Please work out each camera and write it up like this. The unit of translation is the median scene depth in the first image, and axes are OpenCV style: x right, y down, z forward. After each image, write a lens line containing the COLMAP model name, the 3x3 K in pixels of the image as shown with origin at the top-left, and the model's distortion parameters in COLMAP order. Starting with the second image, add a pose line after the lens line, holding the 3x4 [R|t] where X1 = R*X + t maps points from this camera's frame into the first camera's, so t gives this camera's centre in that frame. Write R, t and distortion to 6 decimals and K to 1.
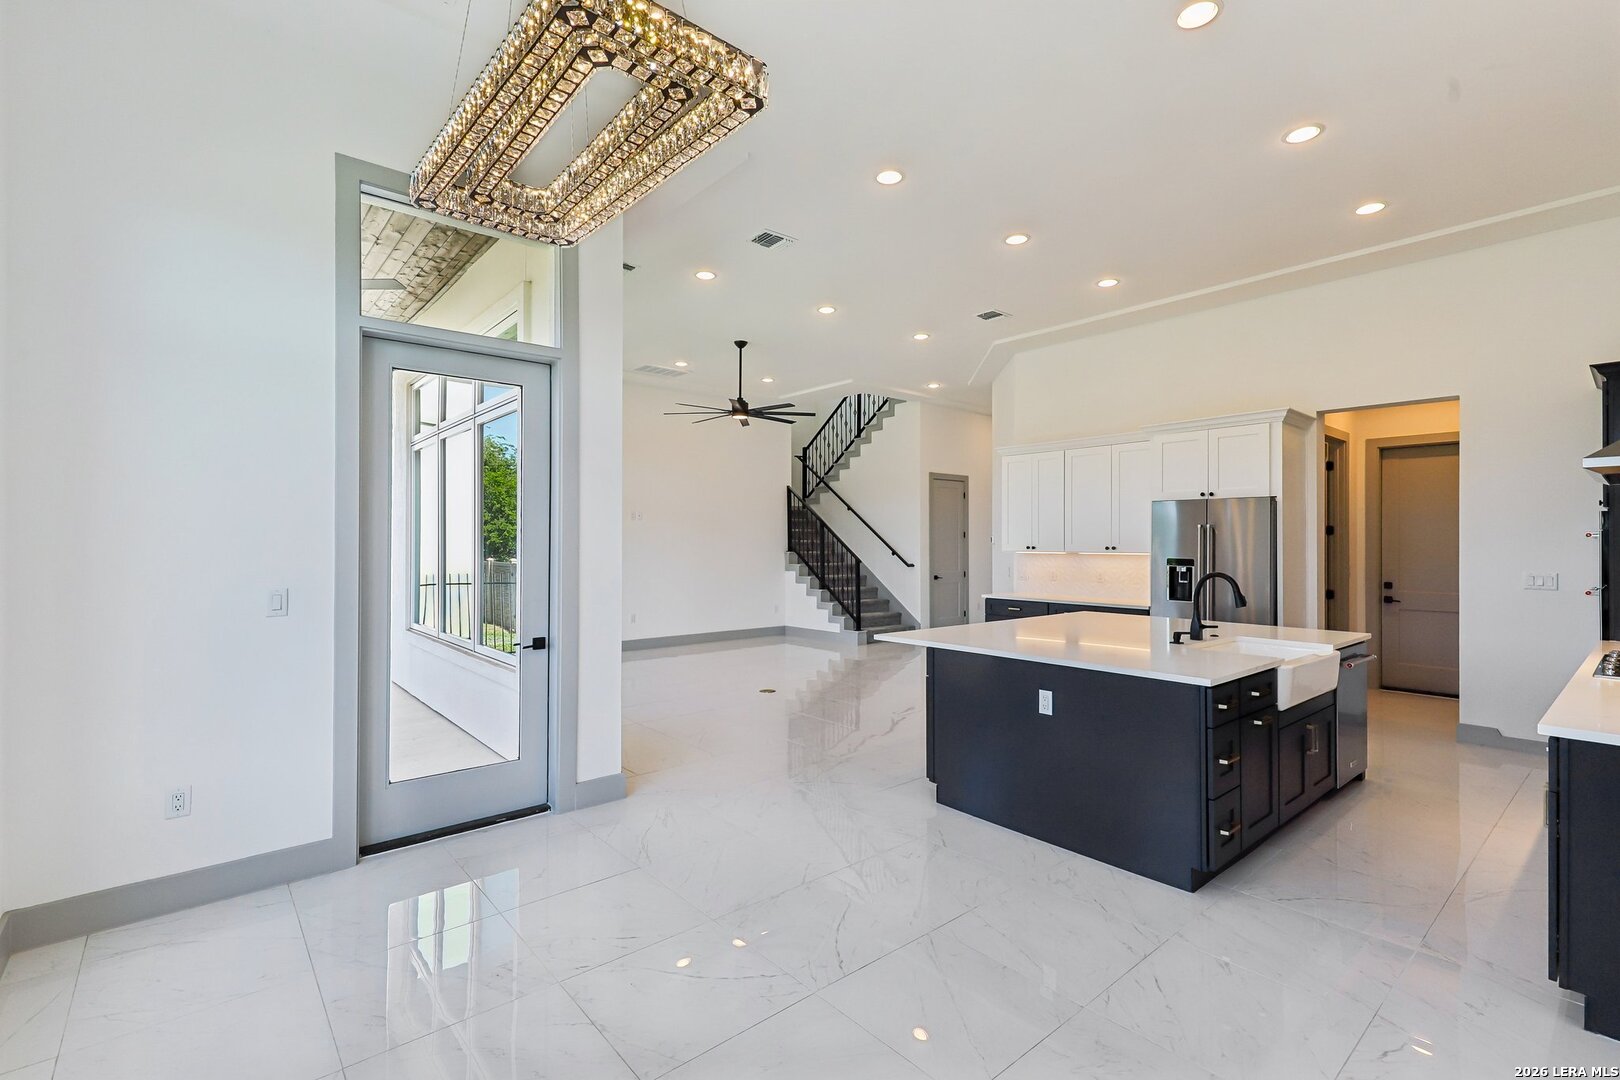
lens RADIAL K [[730.8, 0, 807.6], [0, 730.8, 537.6], [0, 0, 1]] dist [0.017394, -0.003634]
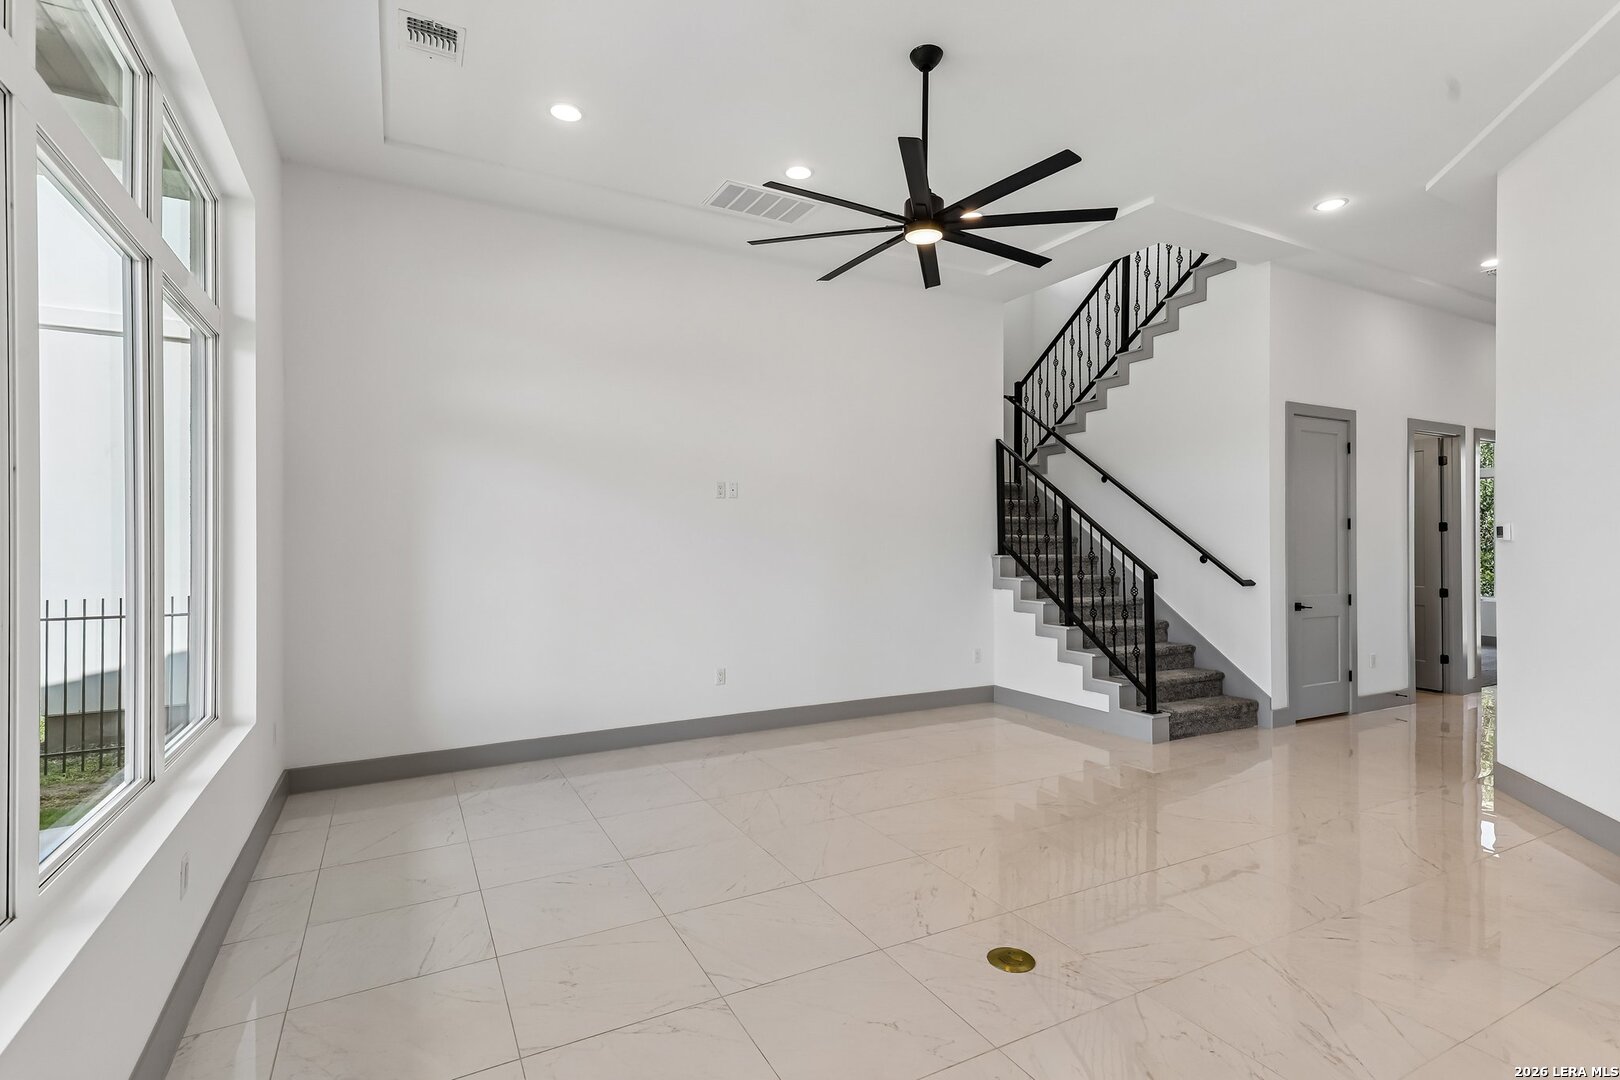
lens RADIAL K [[781.4, 0, 812.1], [0, 781.4, 535.0], [0, 0, 1]] dist [0.027541, -0.004372]
pose [[0.978632, -0.000453, -0.205621, -0.045233], [0.000226, 0.999999, -0.001129, 0.004774], [0.205622, 0.001058, 0.978631, 0.395430]]
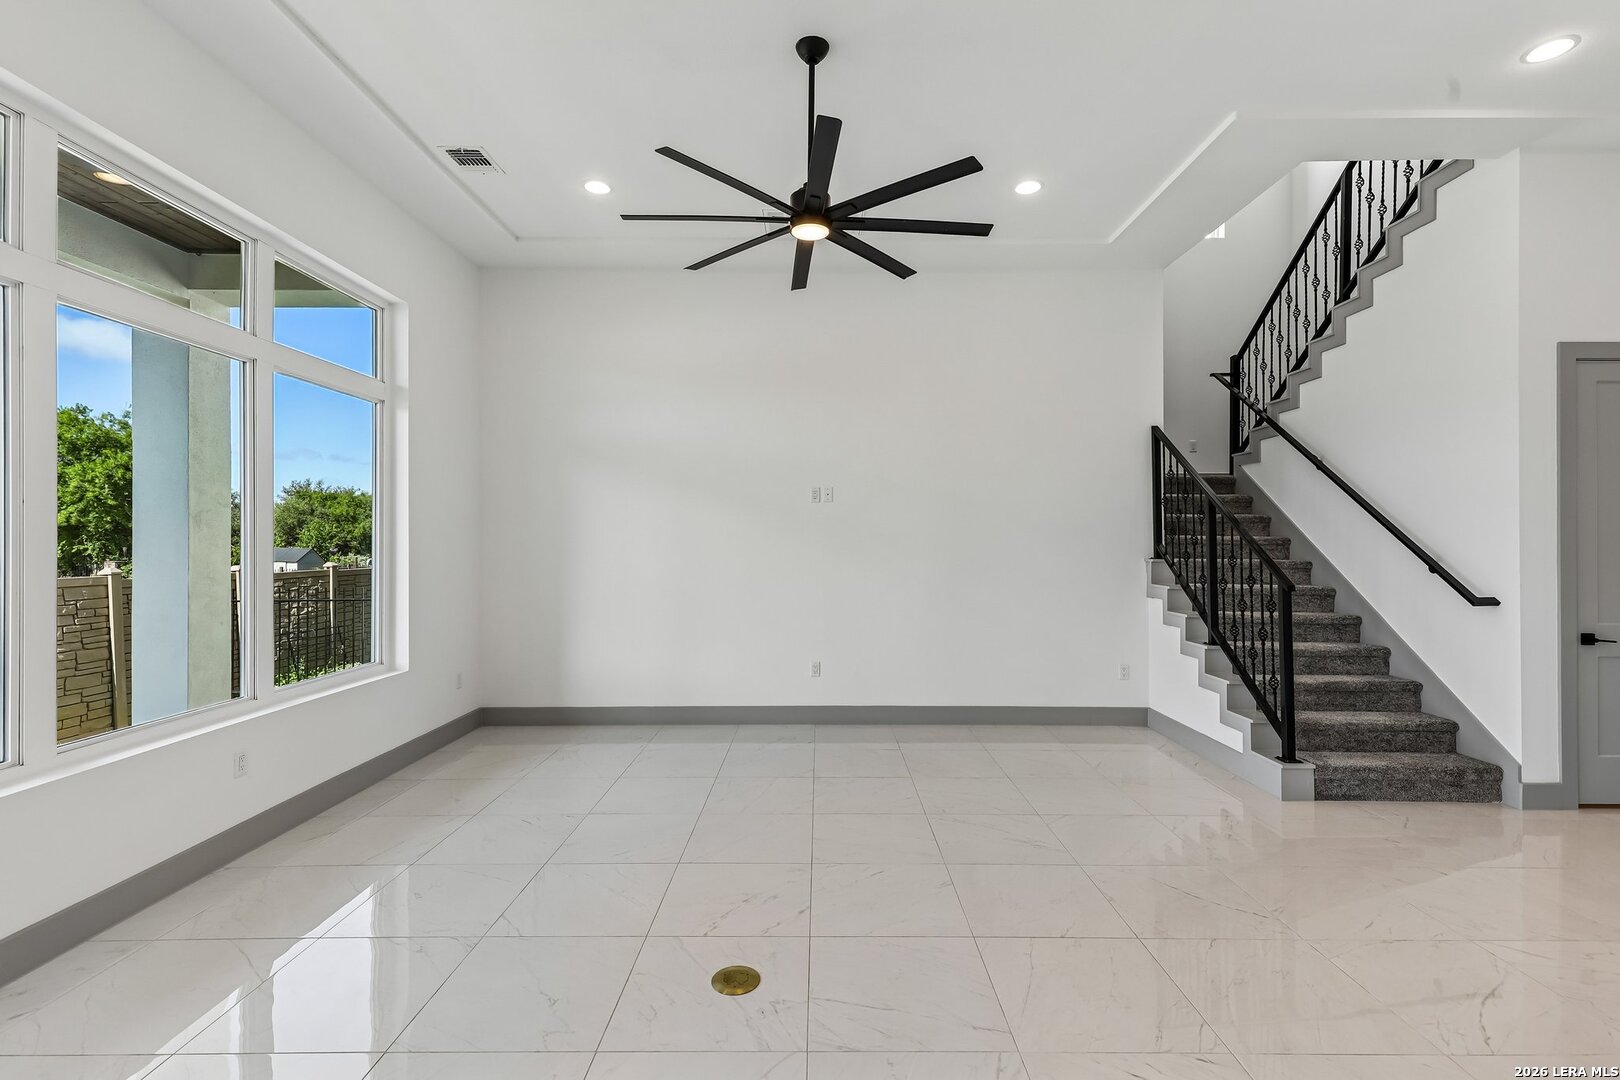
lens RADIAL K [[730.8, 0, 815.3], [0, 730.8, 535.1], [0, 0, 1]] dist [0.017394, -0.003634]
pose [[0.761959, -0.005045, -0.647605, 0.125659], [0.002609, 0.999985, -0.004721, 0.005270], [0.647620, 0.001907, 0.761961, 0.496557]]
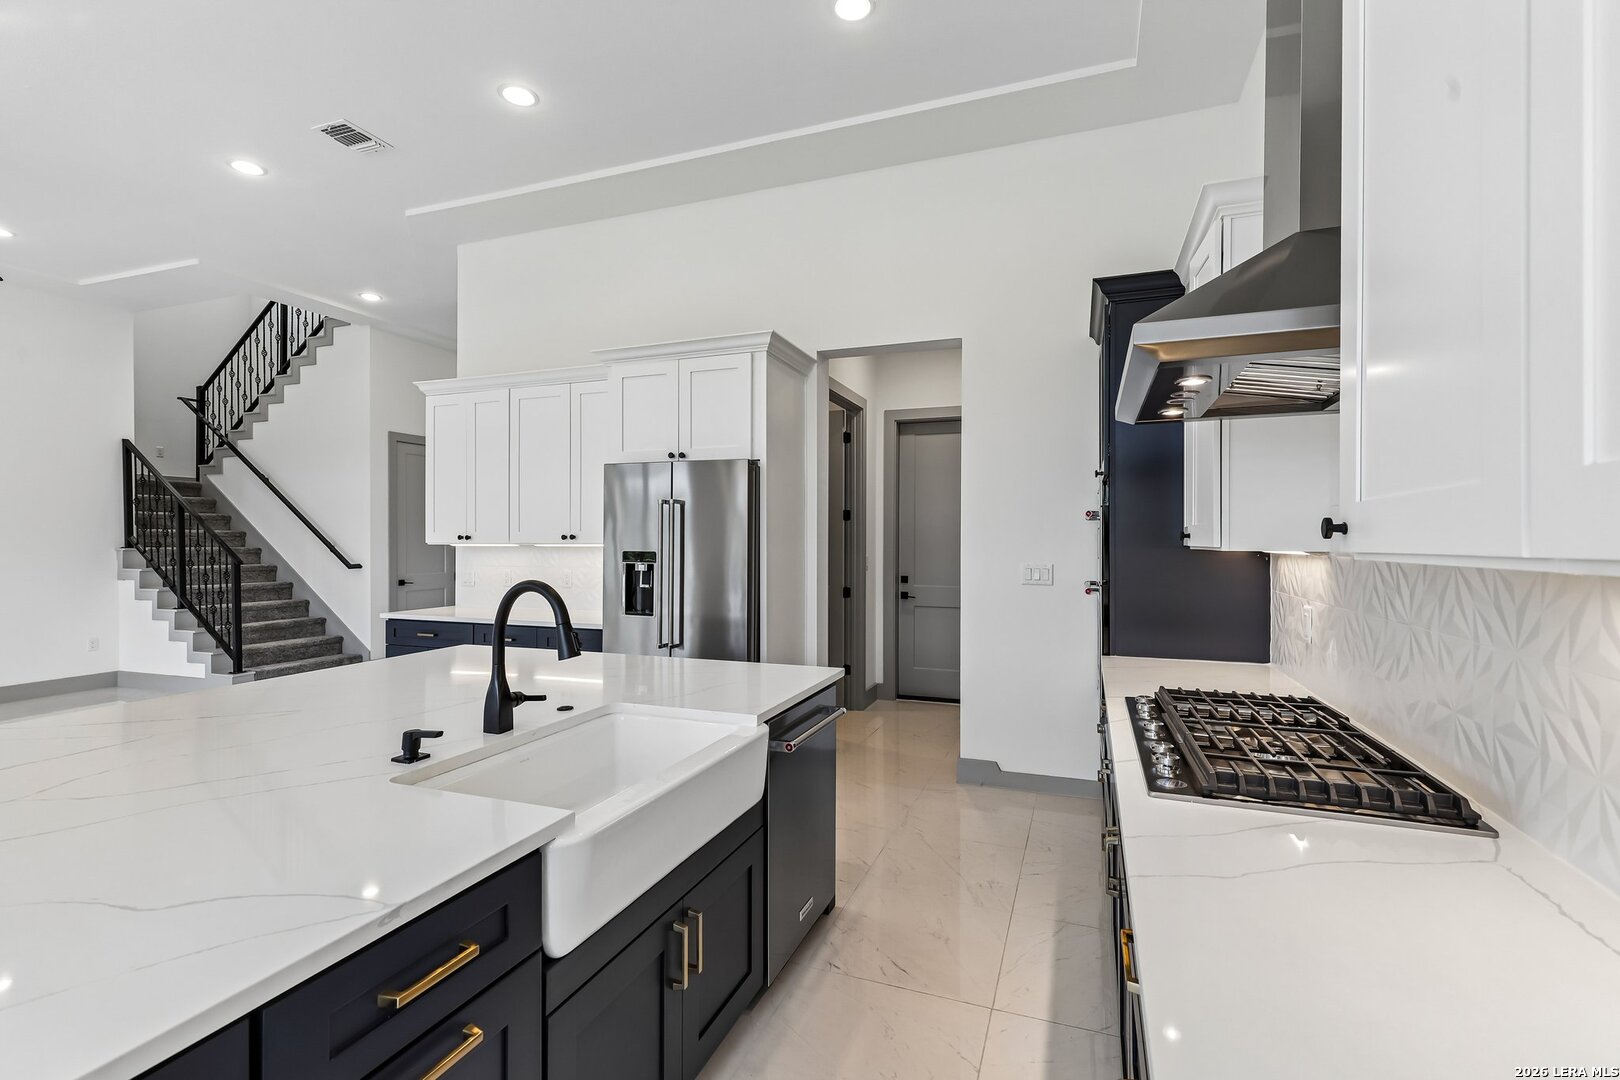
lens RADIAL K [[730.8, 0, 816.4], [0, 730.8, 536.1], [0, 0, 1]] dist [0.017394, -0.003634]
pose [[0.874138, -0.002196, 0.485673, 0.184290], [-0.000326, 0.999987, 0.005107, 0.006315], [-0.485678, -0.004623, 0.874126, 0.196807]]
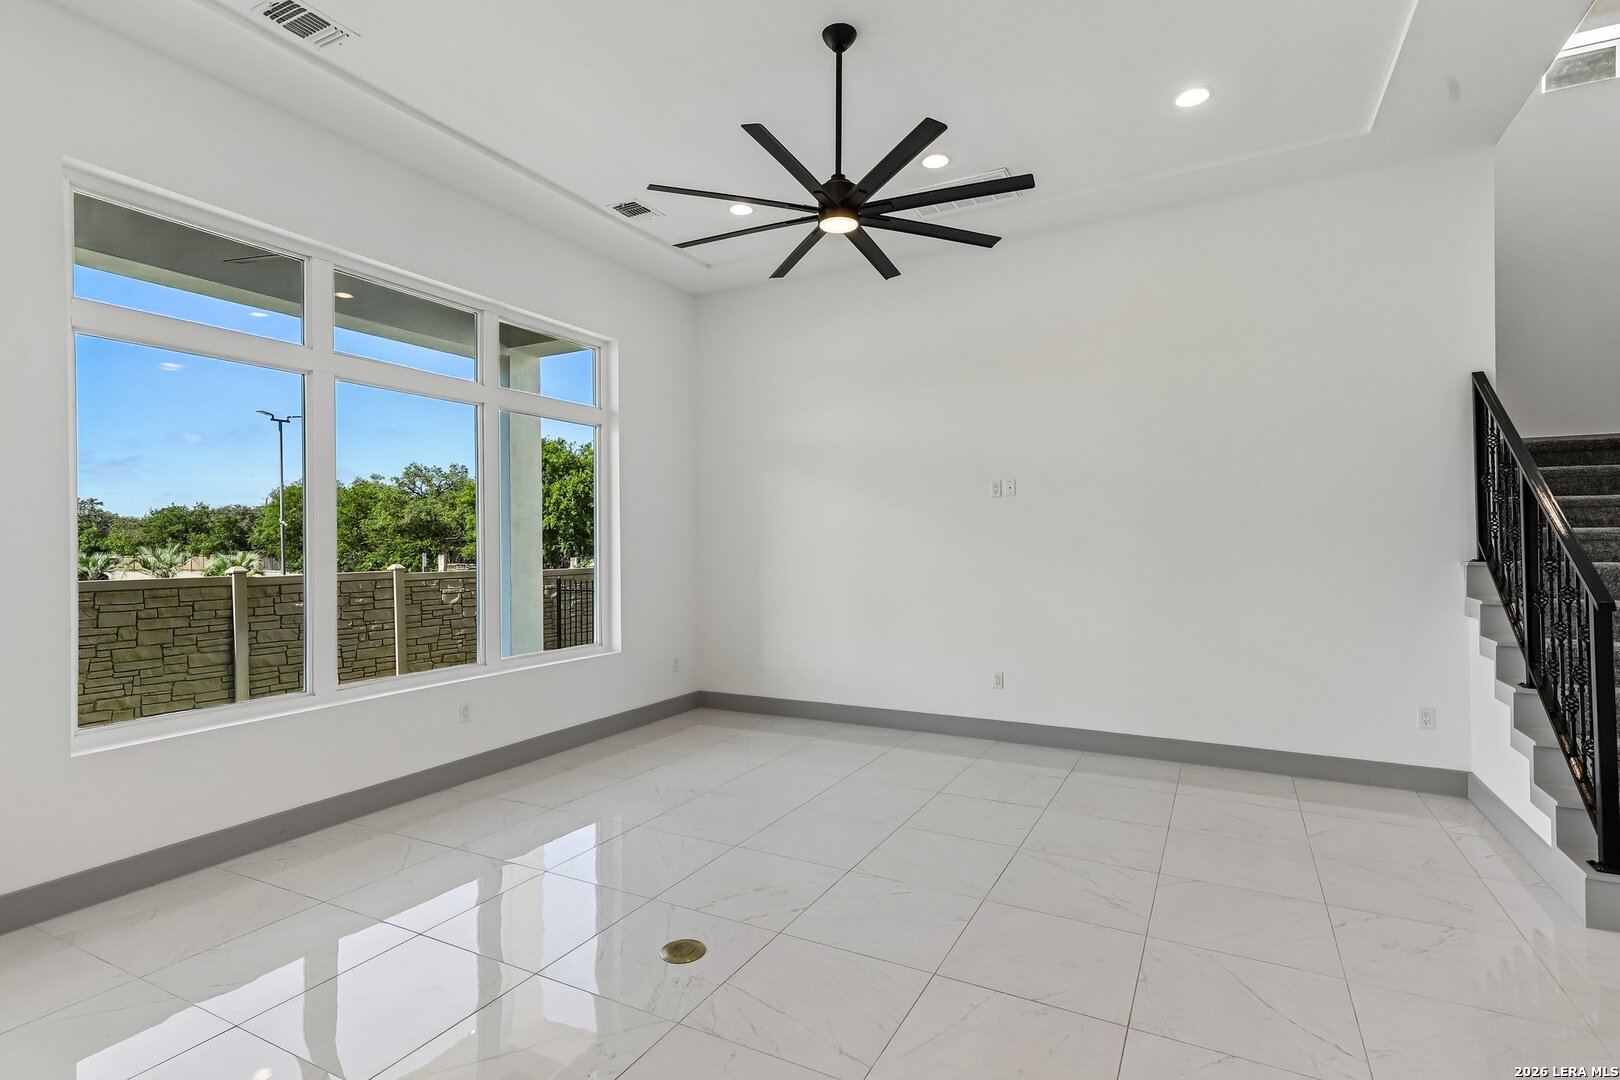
lens RADIAL K [[781.4, 0, 817.6], [0, 781.4, 531.4], [0, 0, 1]] dist [0.027541, -0.004372]
pose [[0.374586, -0.012985, -0.927101, 0.216495], [0.011213, 0.999892, -0.009474, 0.005562], [0.927124, -0.006847, 0.374691, 0.595325]]
